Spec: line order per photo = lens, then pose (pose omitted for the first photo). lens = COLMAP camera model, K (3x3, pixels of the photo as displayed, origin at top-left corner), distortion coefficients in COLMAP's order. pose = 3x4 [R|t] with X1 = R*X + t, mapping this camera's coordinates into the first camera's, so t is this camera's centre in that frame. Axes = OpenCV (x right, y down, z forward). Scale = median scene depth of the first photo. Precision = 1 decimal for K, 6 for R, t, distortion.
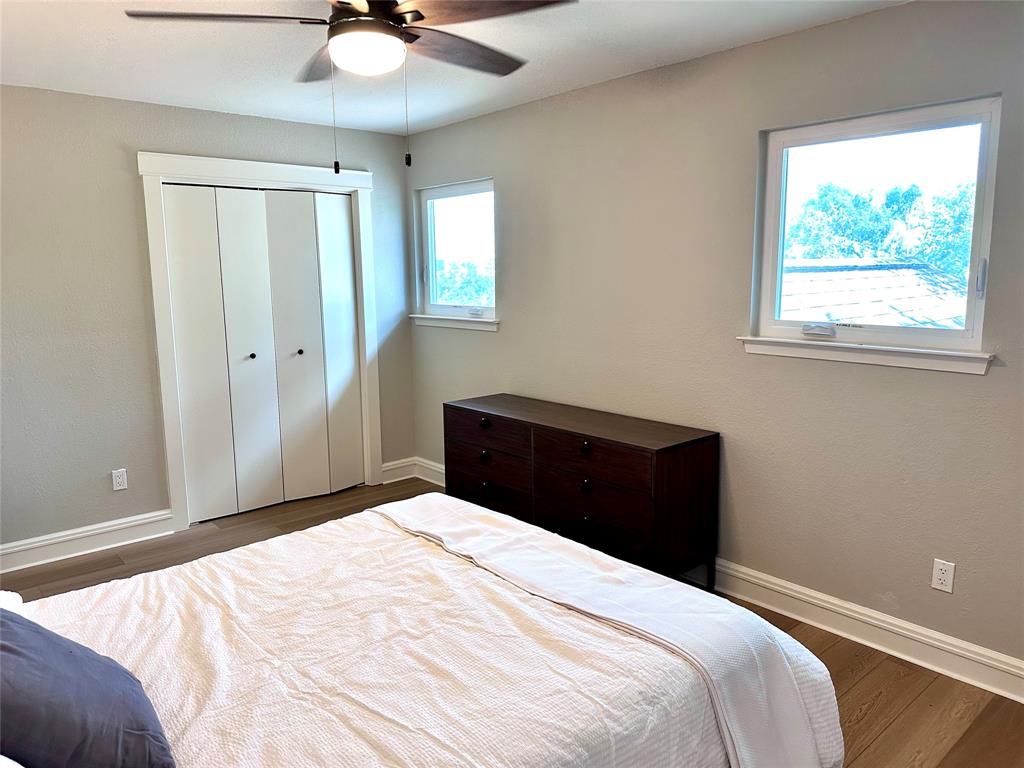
lens RADIAL K [[714.7, 0, 509.6], [0, 714.7, 377.8], [0, 0, 1]] dist [0.094449, -0.124194]
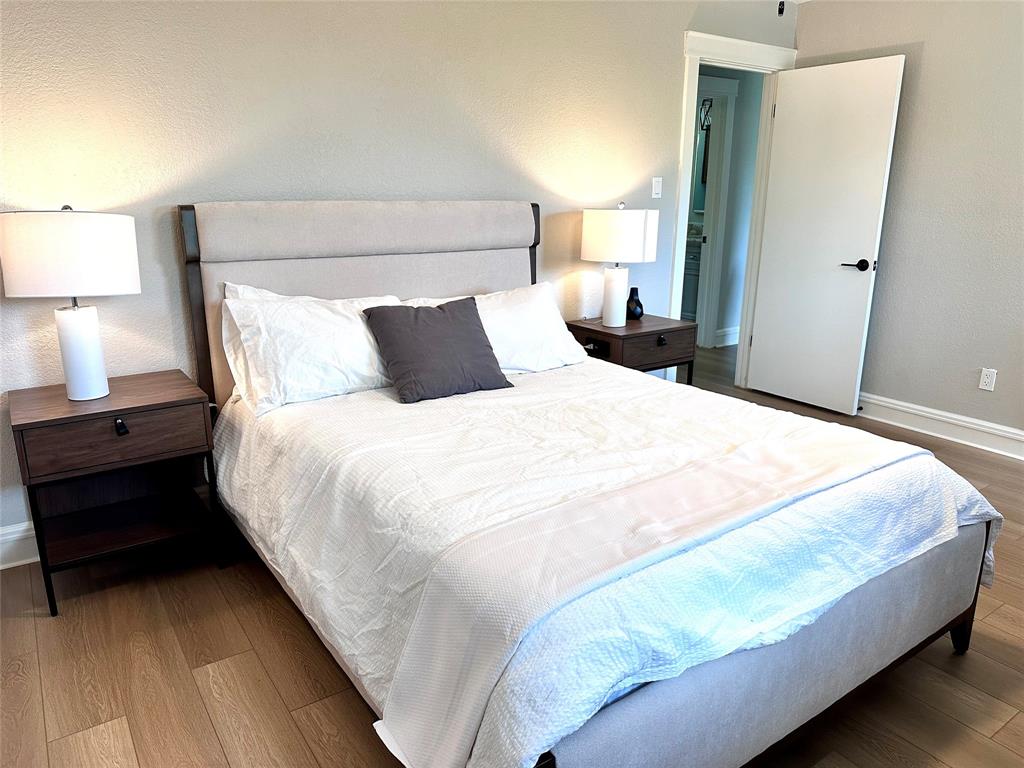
lens RADIAL K [[714.7, 0, 509.6], [0, 714.7, 377.8], [0, 0, 1]] dist [0.094449, -0.124194]
pose [[-0.105750, 0.270823, -0.956803, 0.760473], [-0.156377, 0.945697, 0.284963, -0.059696], [0.982020, 0.179757, -0.057657, 0.784253]]
